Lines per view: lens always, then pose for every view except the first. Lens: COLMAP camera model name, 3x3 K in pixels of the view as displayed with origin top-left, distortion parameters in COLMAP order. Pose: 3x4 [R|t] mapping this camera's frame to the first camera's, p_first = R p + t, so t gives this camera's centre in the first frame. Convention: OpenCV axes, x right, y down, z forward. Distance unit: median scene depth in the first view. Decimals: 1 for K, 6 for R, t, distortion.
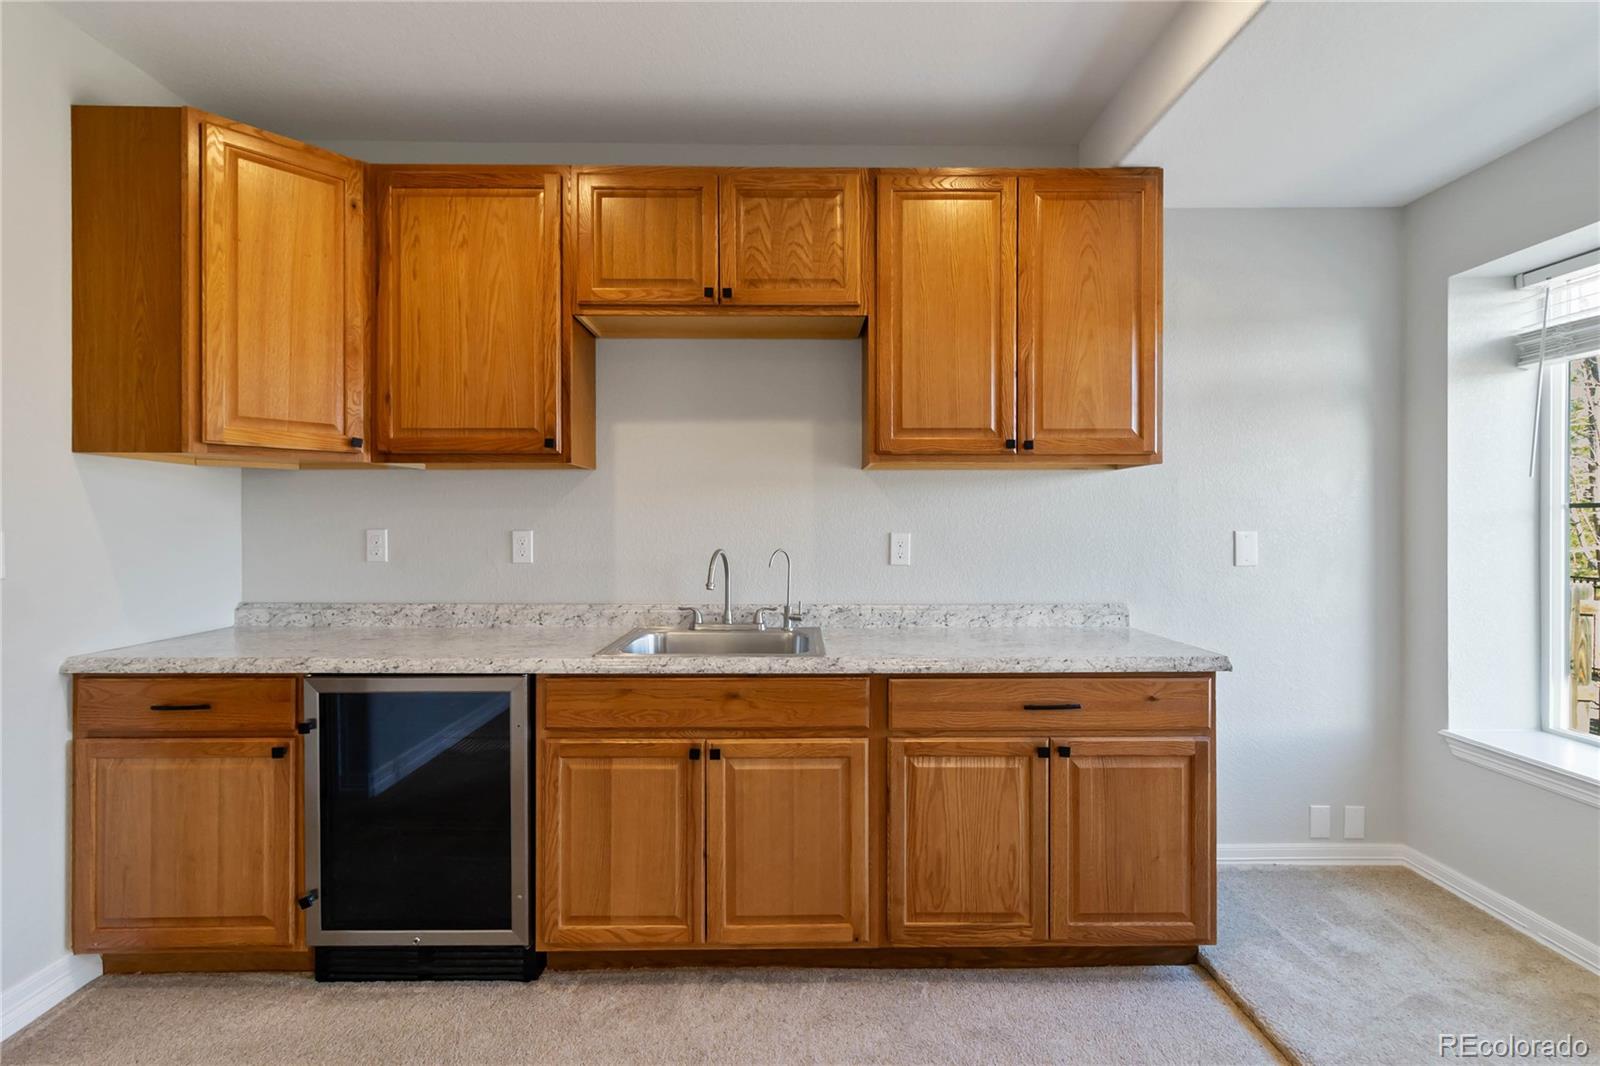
lens RADIAL K [[730.0, 0, 803.4], [0, 730.0, 525.5], [0, 0, 1]] dist [-0.001614, -0.000323]
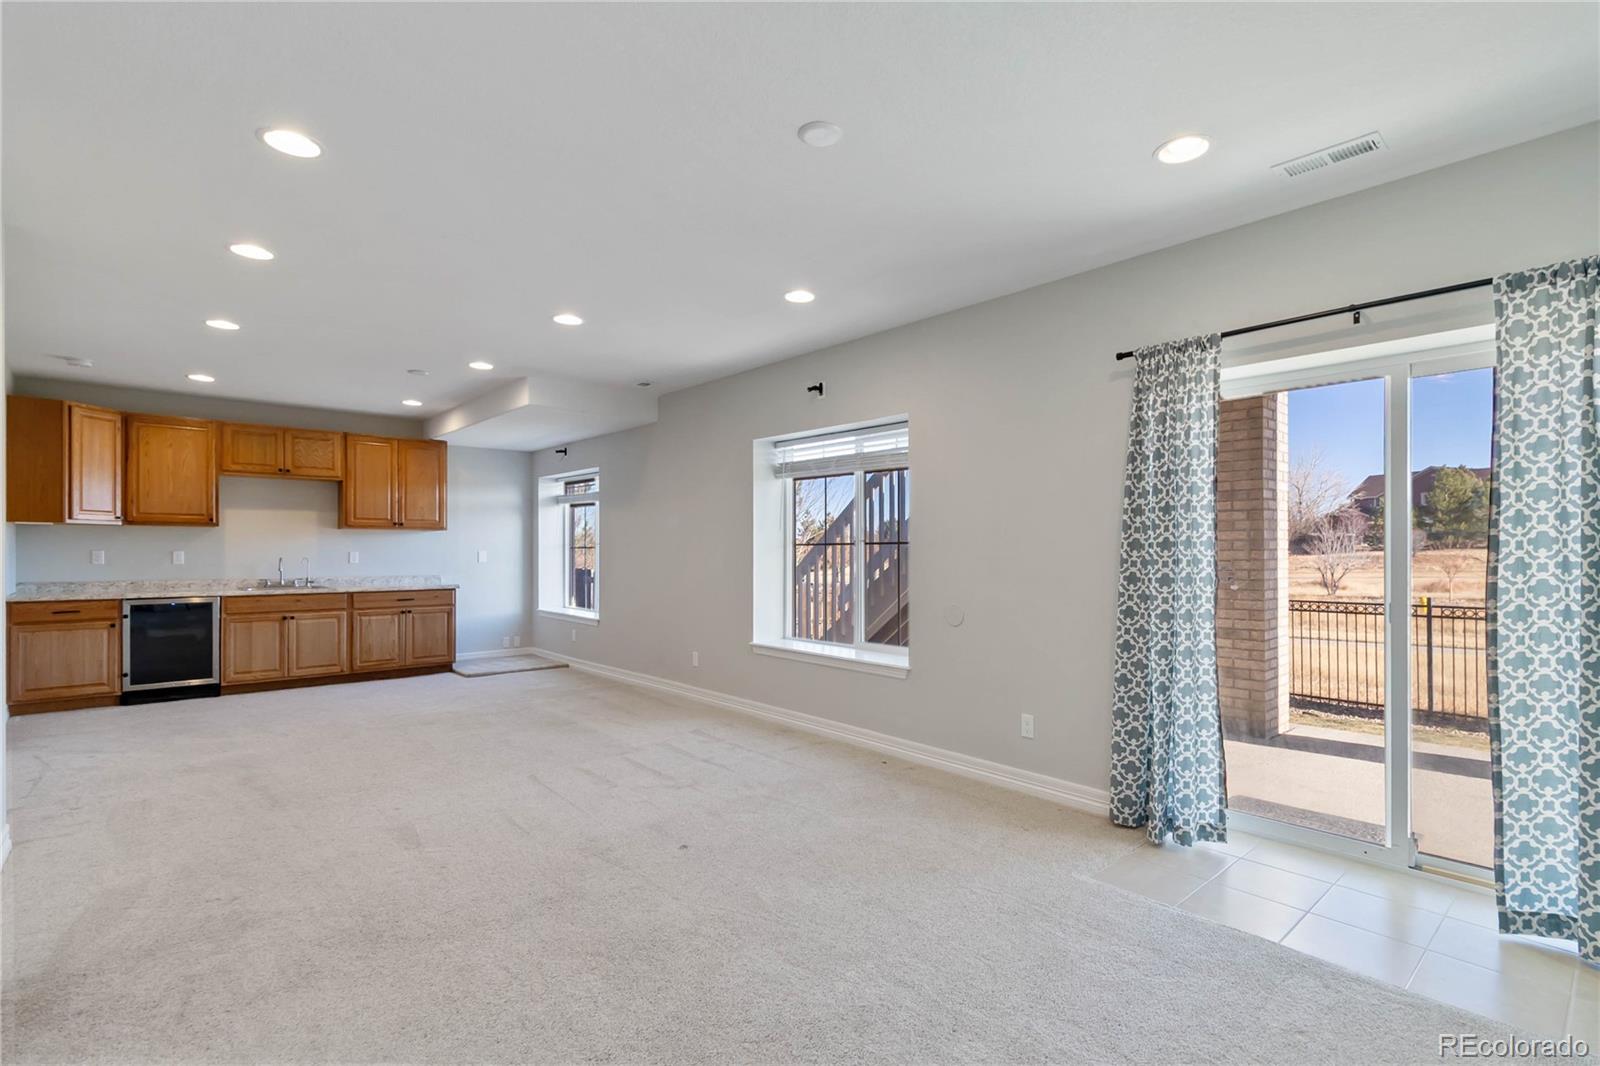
lens RADIAL K [[758.3, 0, 809.2], [0, 758.3, 547.6], [0, 0, 1]] dist [0.014853, -0.000050]
pose [[0.755042, 0.002840, 0.655671, -0.608206], [0.001487, 0.999981, -0.006043, 0.018224], [-0.655675, 0.005538, 0.755023, -3.082289]]
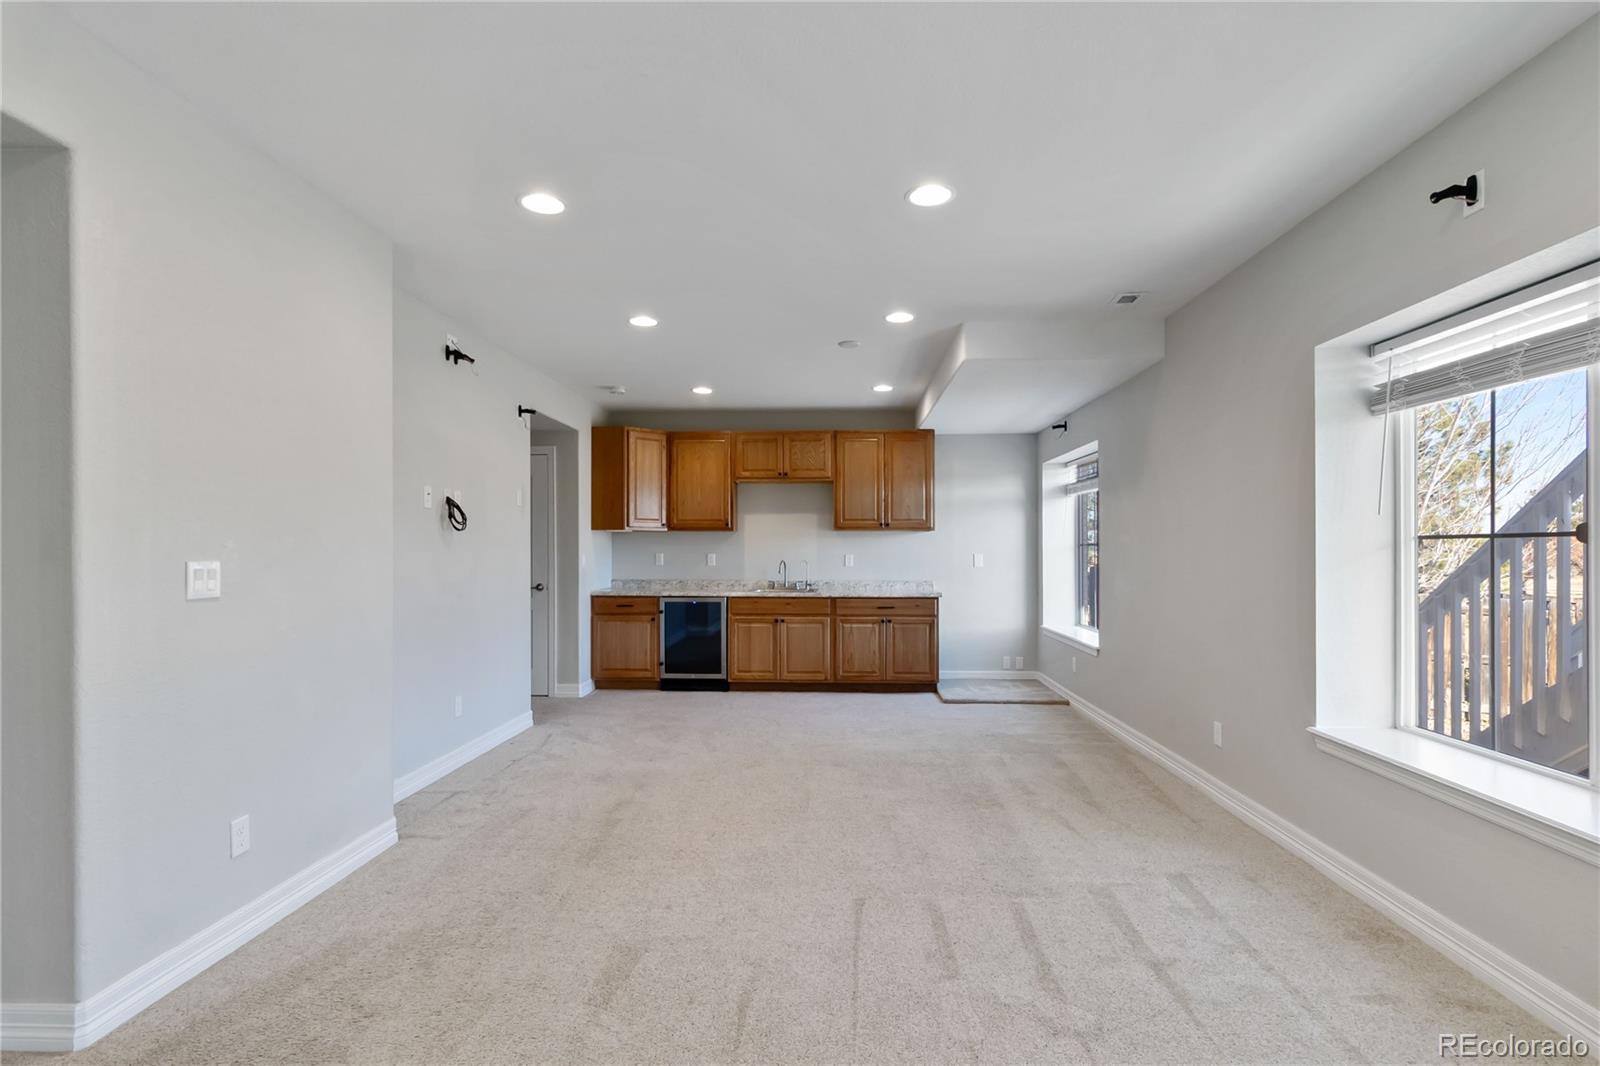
lens RADIAL K [[758.3, 0, 809.2], [0, 758.3, 547.6], [0, 0, 1]] dist [0.014853, -0.000050]
pose [[0.998458, -0.000455, -0.055503, 0.184741], [0.000010, 0.999968, -0.008014, 0.008470], [0.055505, 0.008002, 0.998426, -2.363934]]
